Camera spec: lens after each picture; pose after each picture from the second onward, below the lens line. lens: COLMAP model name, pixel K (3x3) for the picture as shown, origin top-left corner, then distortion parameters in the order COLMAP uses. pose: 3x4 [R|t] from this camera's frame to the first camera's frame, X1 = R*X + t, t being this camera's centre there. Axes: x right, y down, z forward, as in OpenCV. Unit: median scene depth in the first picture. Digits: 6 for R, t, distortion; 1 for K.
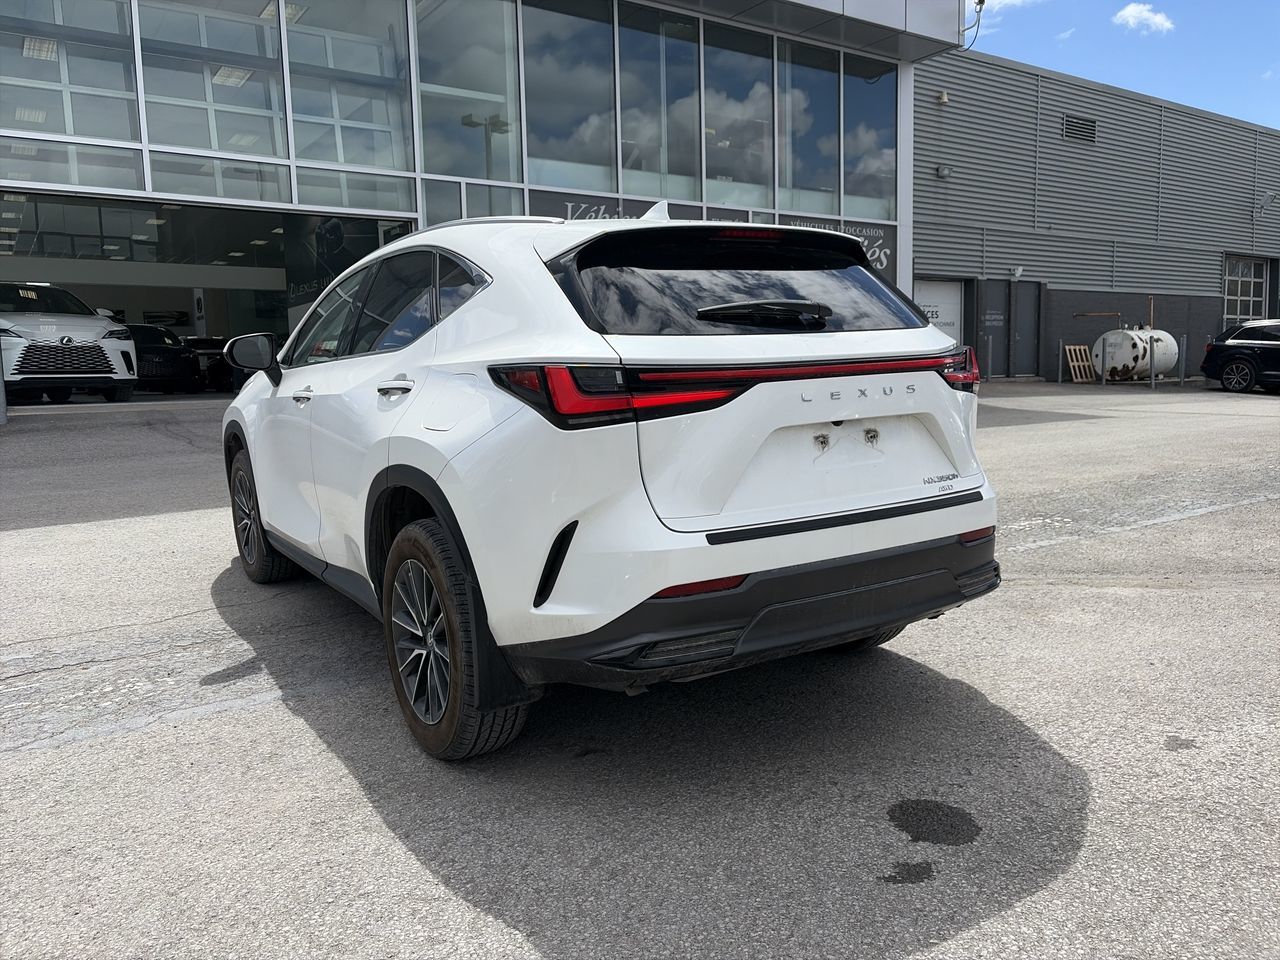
lens RADIAL K [[965.2, 0, 647.1], [0, 965.2, 486.1], [0, 0, 1]] dist [0.041620, -0.038182]
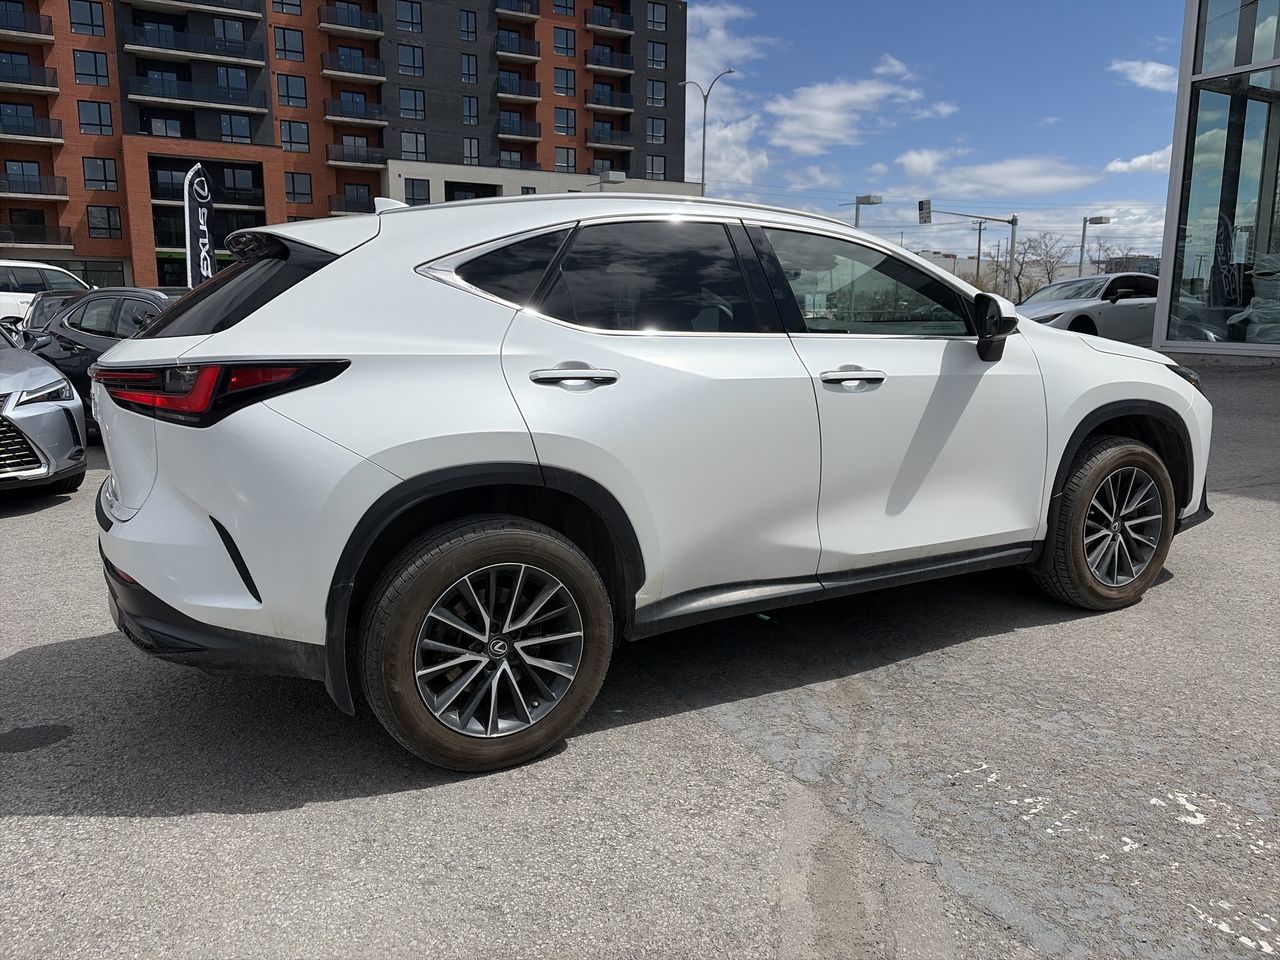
lens RADIAL K [[965.2, 0, 649.8], [0, 965.2, 469.6], [0, 0, 1]] dist [0.041620, -0.038182]
pose [[-0.068864, 0.191649, -0.979045, 1.008535], [-0.120120, 0.972642, 0.198845, -0.241065], [0.990368, 0.131296, -0.043959, 1.298611]]
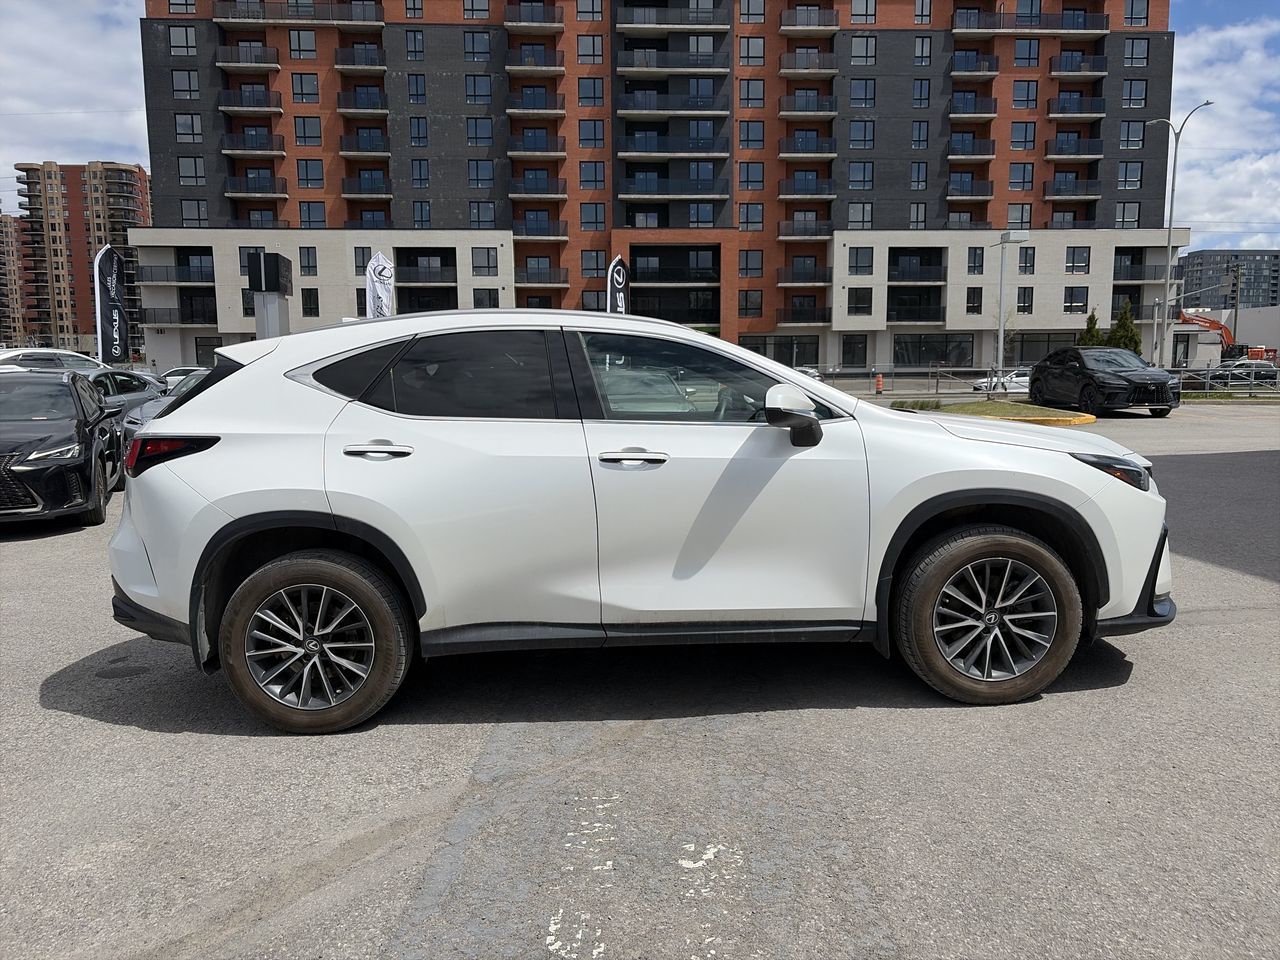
lens RADIAL K [[965.2, 0, 648.8], [0, 965.2, 483.1], [0, 0, 1]] dist [0.041620, -0.038182]
pose [[-0.514397, 0.130146, -0.847619, 0.978554], [-0.080401, 0.976744, 0.198765, -0.358195], [0.853775, 0.170393, -0.491970, 2.016743]]
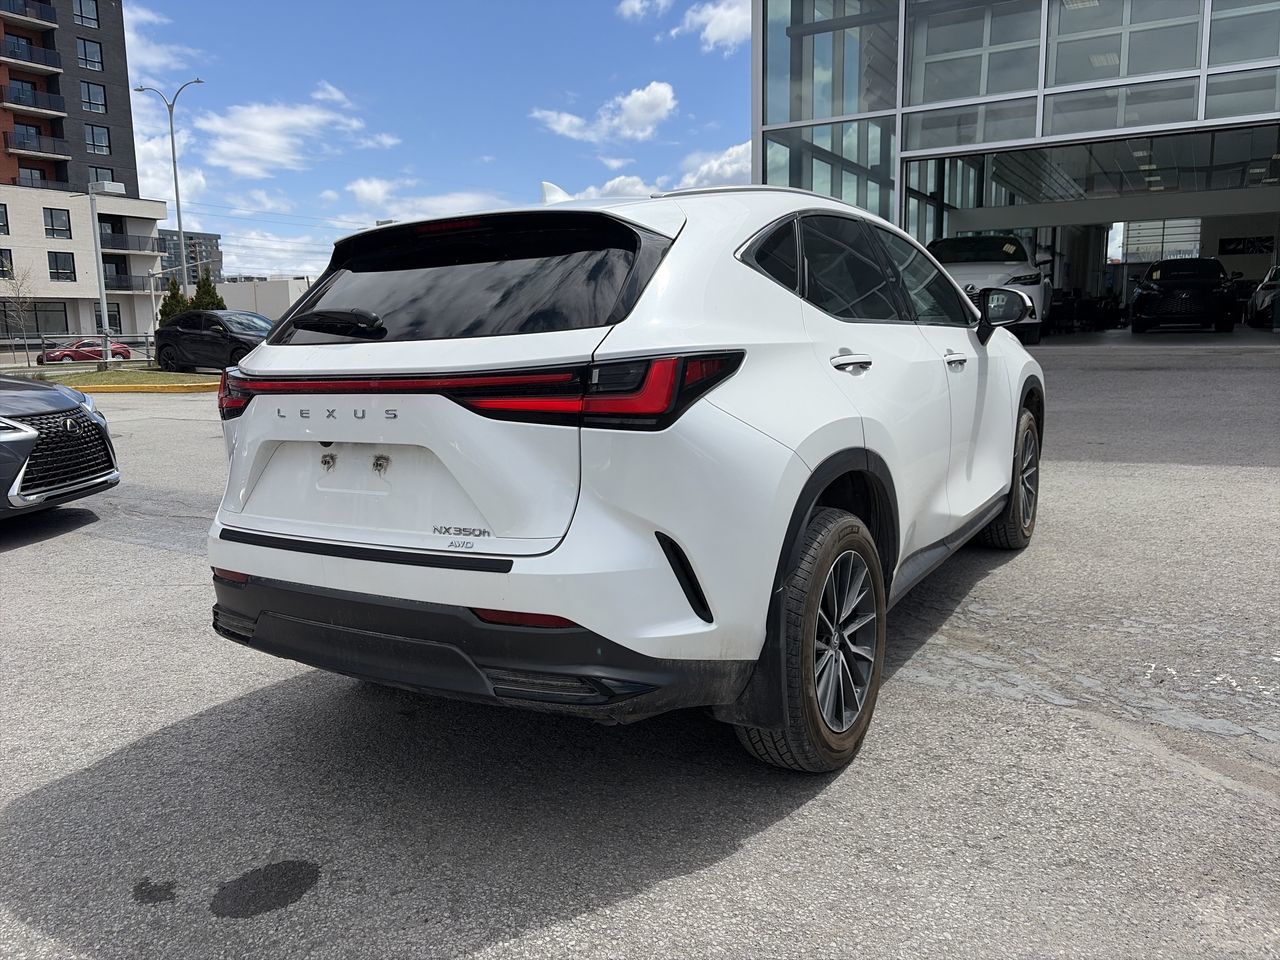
lens RADIAL K [[965.2, 0, 632.1], [0, 965.2, 470.4], [0, 0, 1]] dist [0.041620, -0.038182]
pose [[0.431147, 0.147569, -0.890132, 0.867951], [-0.096003, 0.988437, 0.117366, -0.133439], [0.897160, 0.034854, 0.440329, 0.643361]]
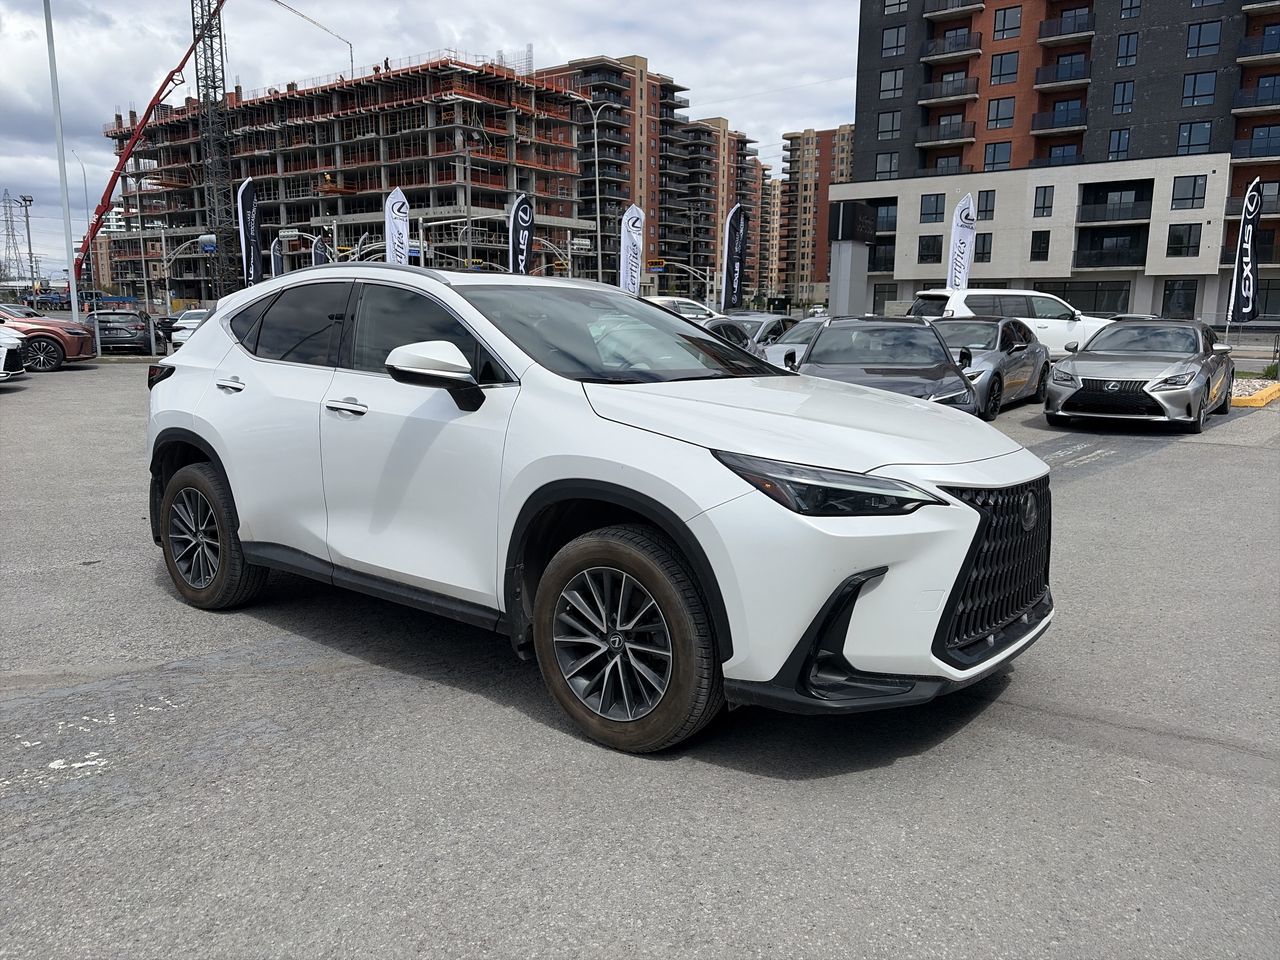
lens RADIAL K [[965.2, 0, 645.5], [0, 965.2, 478.1], [0, 0, 1]] dist [0.041620, -0.038182]
pose [[-0.948339, 0.069230, -0.309614, 0.059549], [-0.022867, 0.958447, 0.284352, -0.419543], [0.316435, 0.276741, -0.907350, 2.631188]]
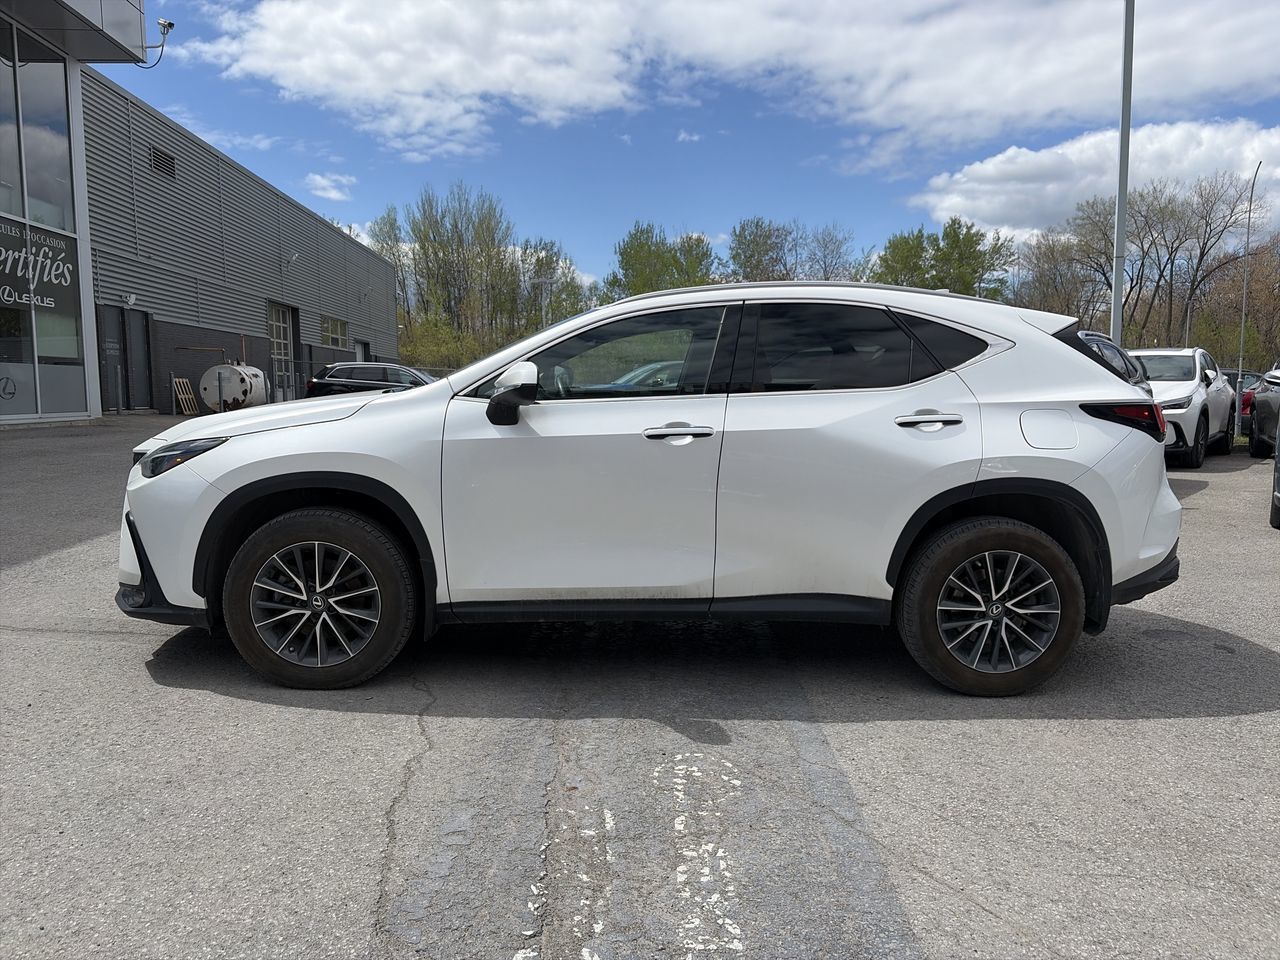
lens RADIAL K [[965.2, 0, 643.1], [0, 965.2, 487.3], [0, 0, 1]] dist [0.041620, -0.038182]
pose [[0.511341, -0.069383, 0.856572, -1.393665], [0.096270, 0.995086, 0.023134, -0.074668], [-0.853969, 0.070633, 0.515508, 0.628605]]
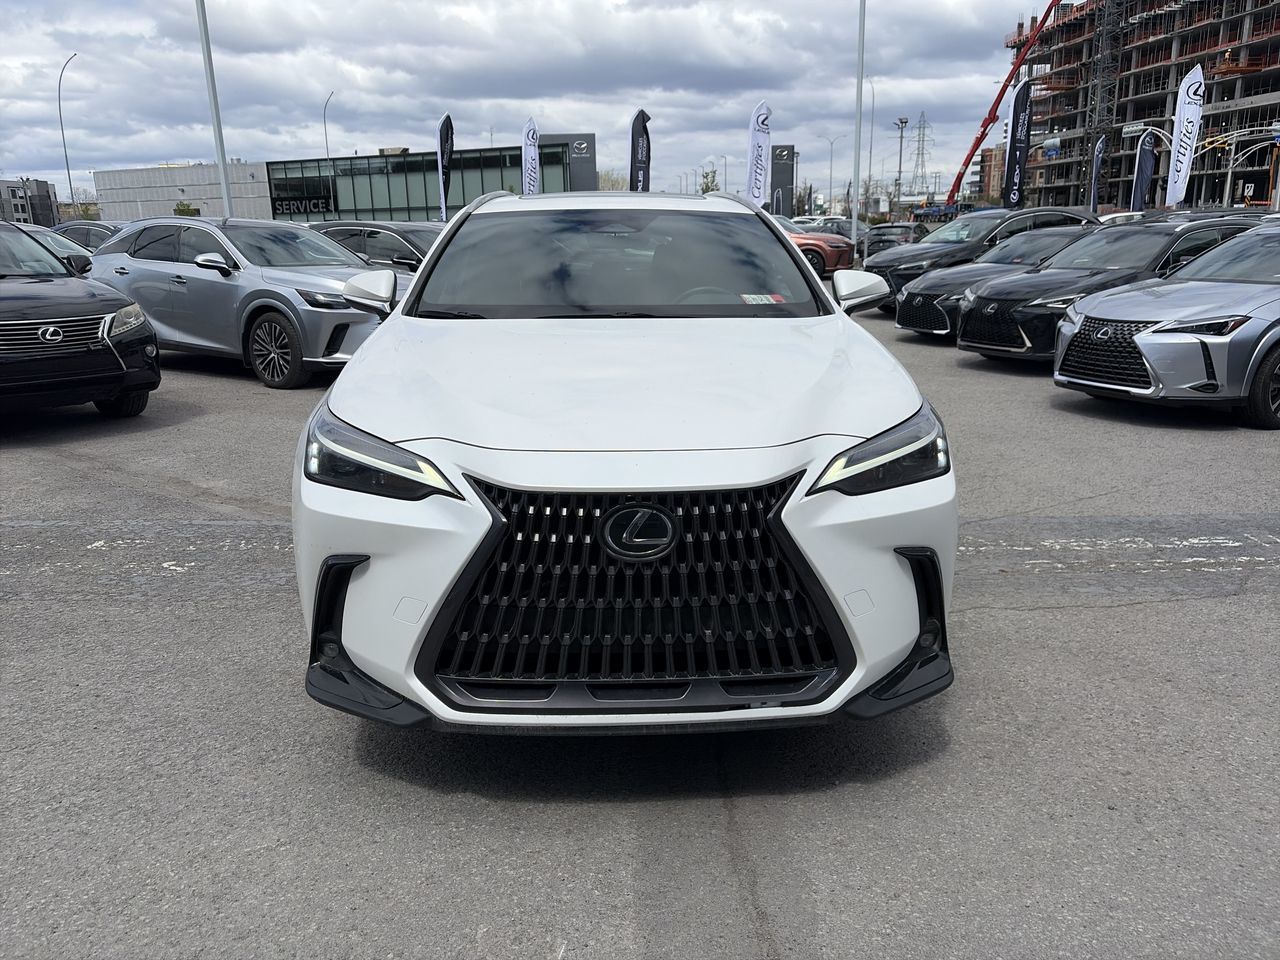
lens RADIAL K [[965.2, 0, 634.1], [0, 965.2, 479.6], [0, 0, 1]] dist [0.041620, -0.038182]
pose [[-0.863463, -0.086998, 0.496854, -0.882437], [0.100412, 0.935654, 0.338334, -0.384789], [-0.494317, 0.342028, -0.799166, 2.411008]]
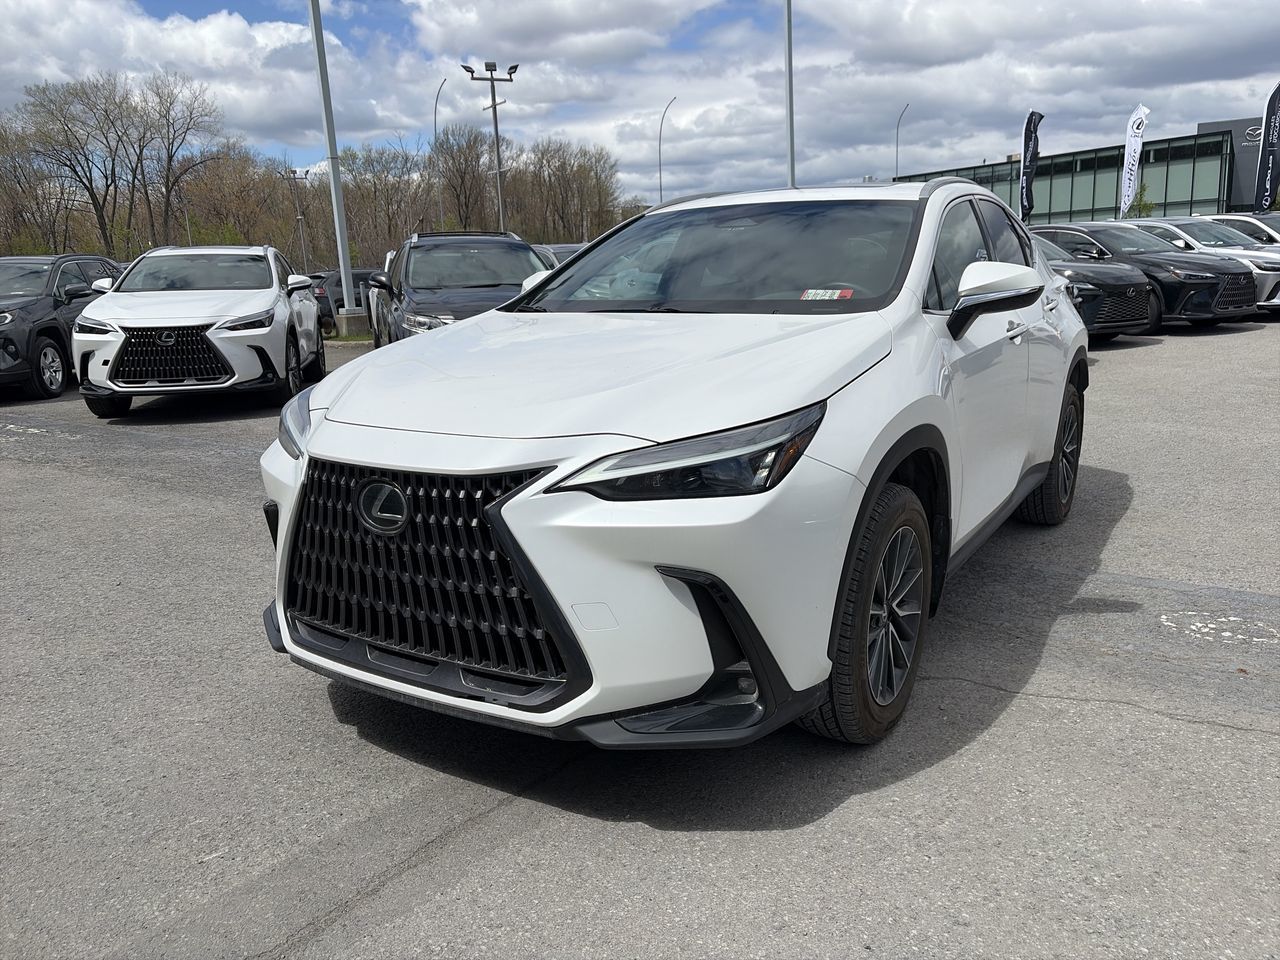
lens RADIAL K [[965.2, 0, 646.3], [0, 965.2, 479.2], [0, 0, 1]] dist [0.041620, -0.038182]
pose [[-0.422461, -0.156289, 0.892805, -1.248023], [0.166032, 0.955010, 0.245742, -0.289688], [-0.891045, 0.252051, -0.377505, 1.999528]]
